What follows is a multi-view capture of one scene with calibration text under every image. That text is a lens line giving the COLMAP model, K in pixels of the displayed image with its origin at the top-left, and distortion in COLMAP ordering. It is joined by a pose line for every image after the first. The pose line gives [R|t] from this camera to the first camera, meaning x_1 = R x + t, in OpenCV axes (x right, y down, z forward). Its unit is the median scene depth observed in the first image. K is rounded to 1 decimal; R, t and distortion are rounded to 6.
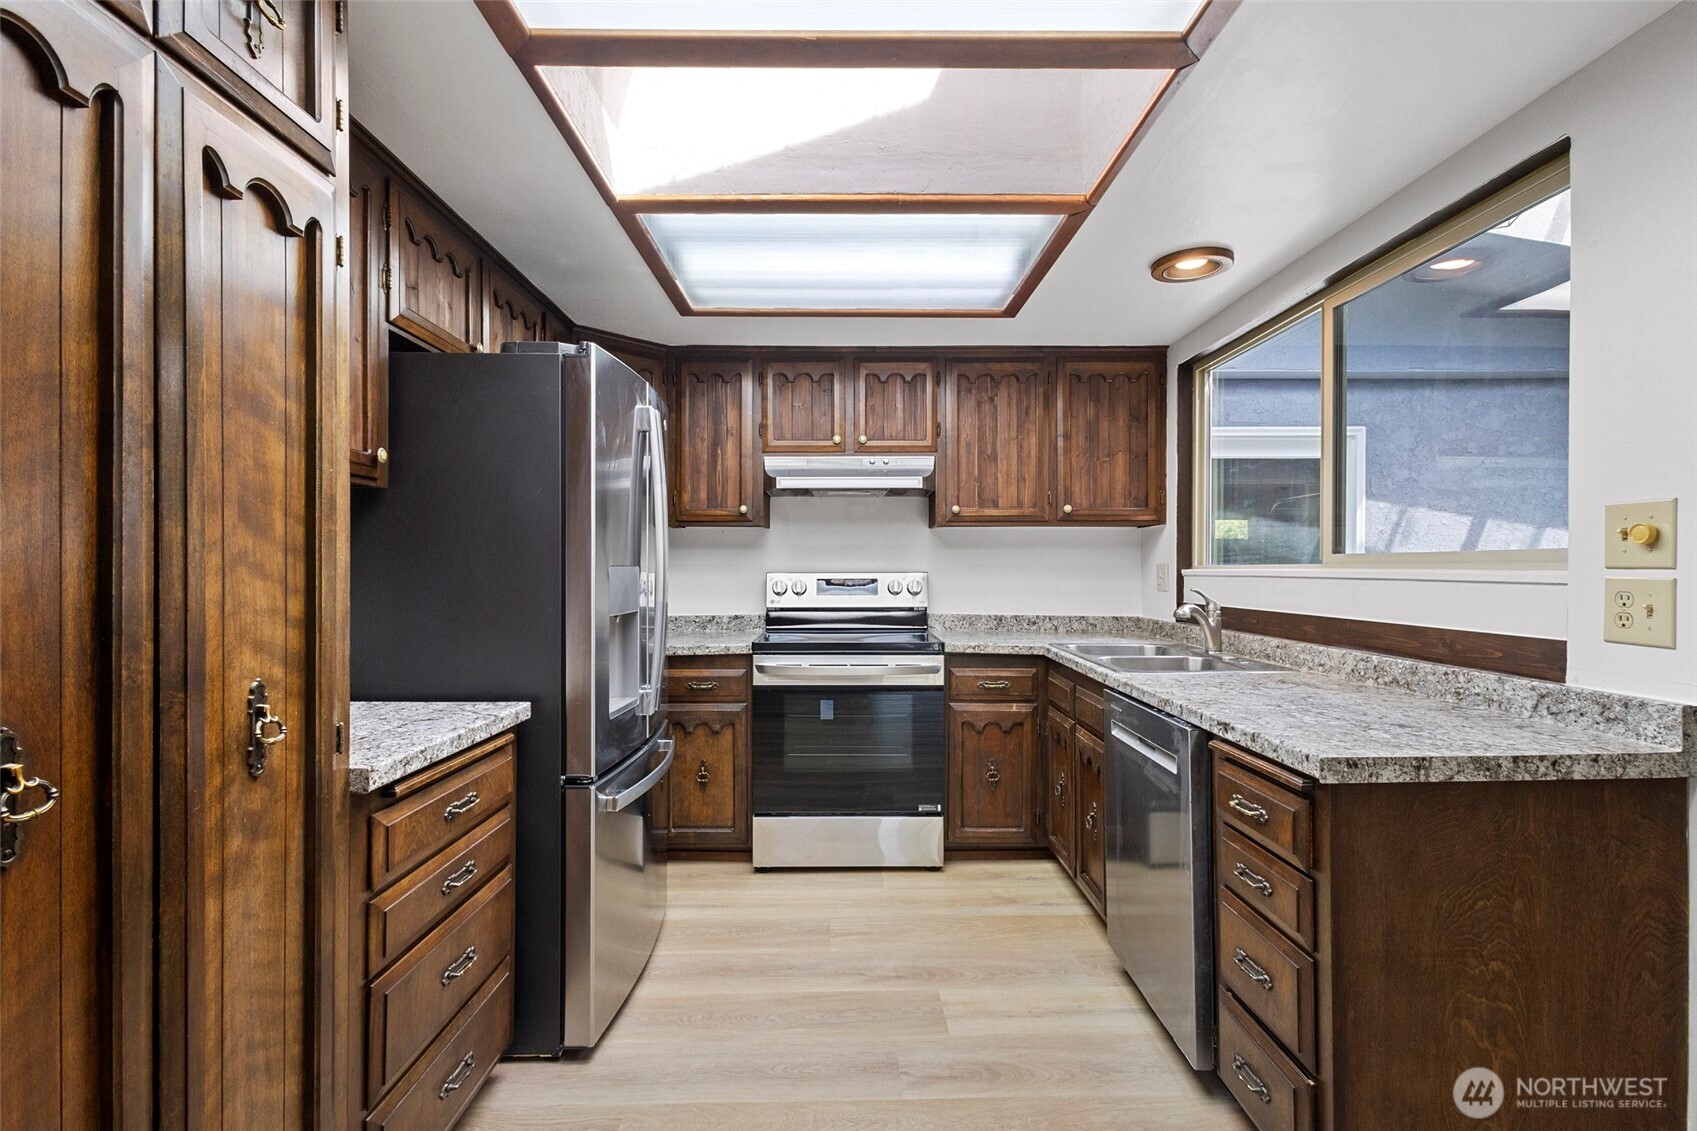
lens RADIAL K [[786.7, 0, 849.3], [0, 786.7, 565.9], [0, 0, 1]] dist [0.008815, -0.000689]
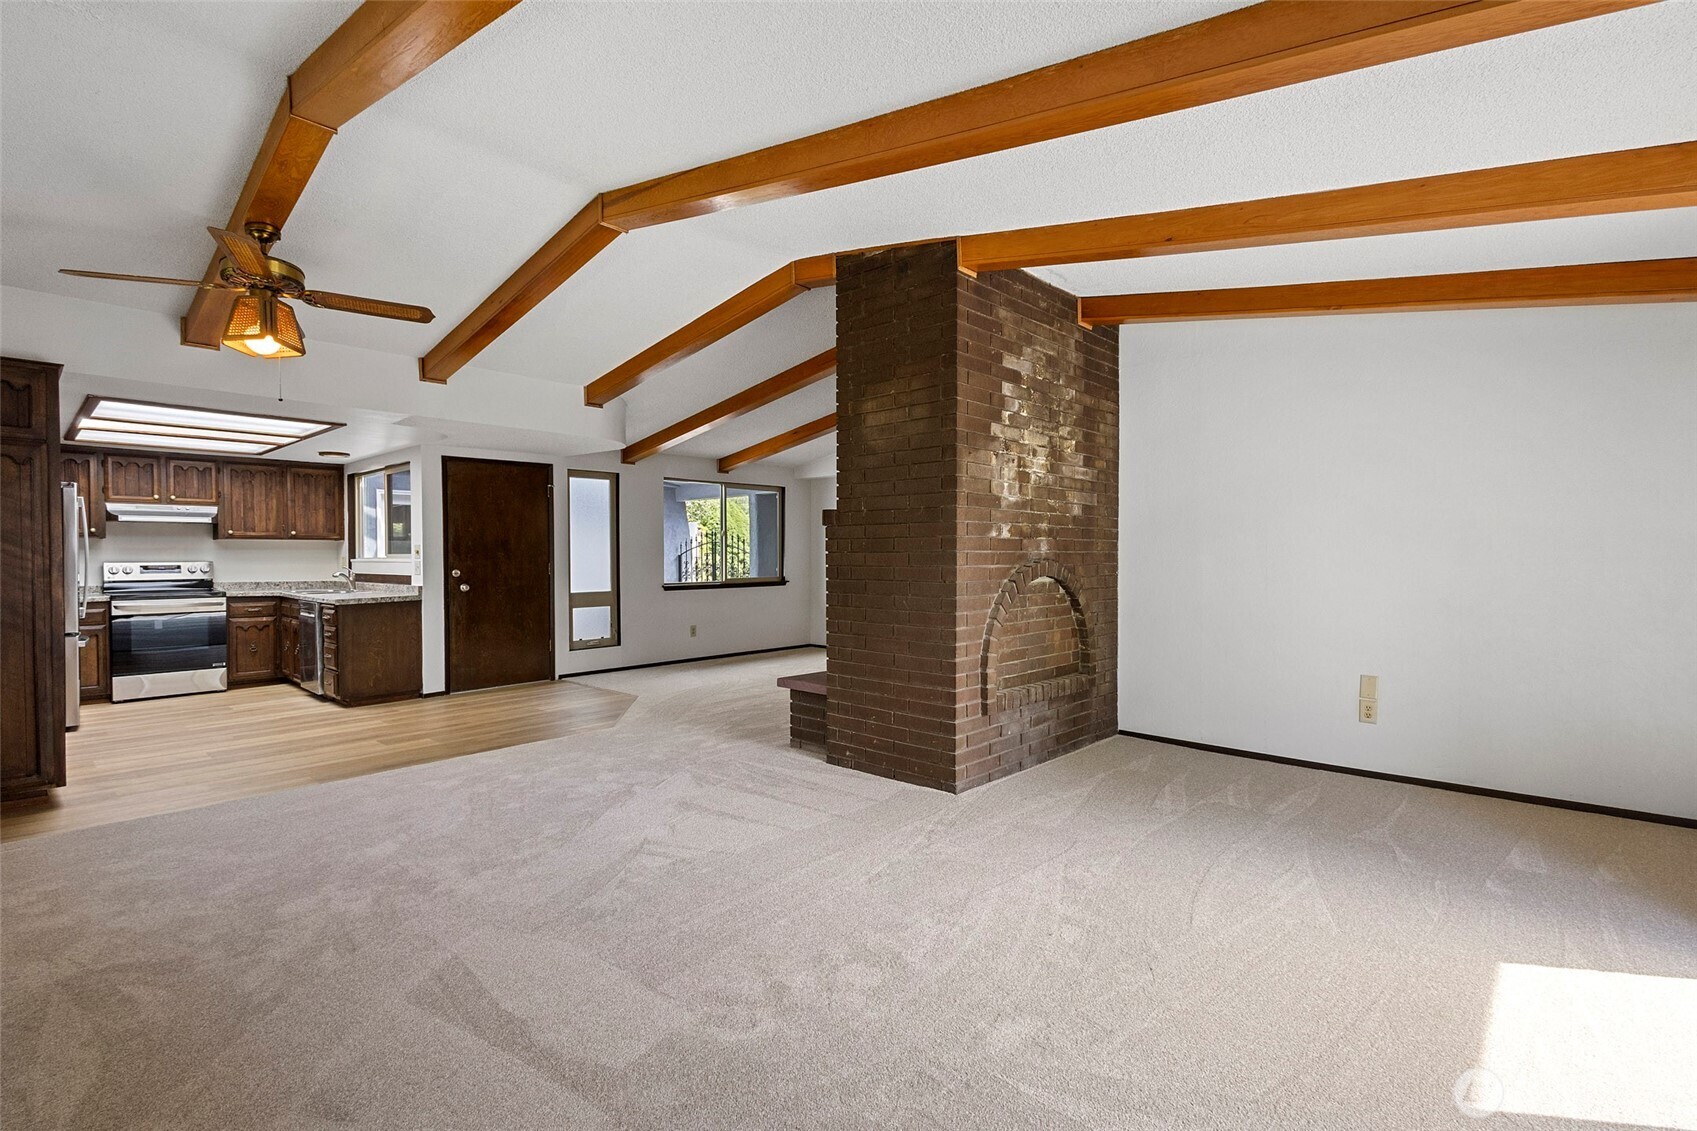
lens RADIAL K [[786.7, 0, 852.8], [0, 786.7, 567.3], [0, 0, 1]] dist [0.008815, -0.000689]
pose [[0.681835, -0.013551, 0.731380, -0.286010], [0.000340, 0.999834, 0.018208, -0.014662], [-0.731506, -0.012166, 0.681727, -1.711702]]
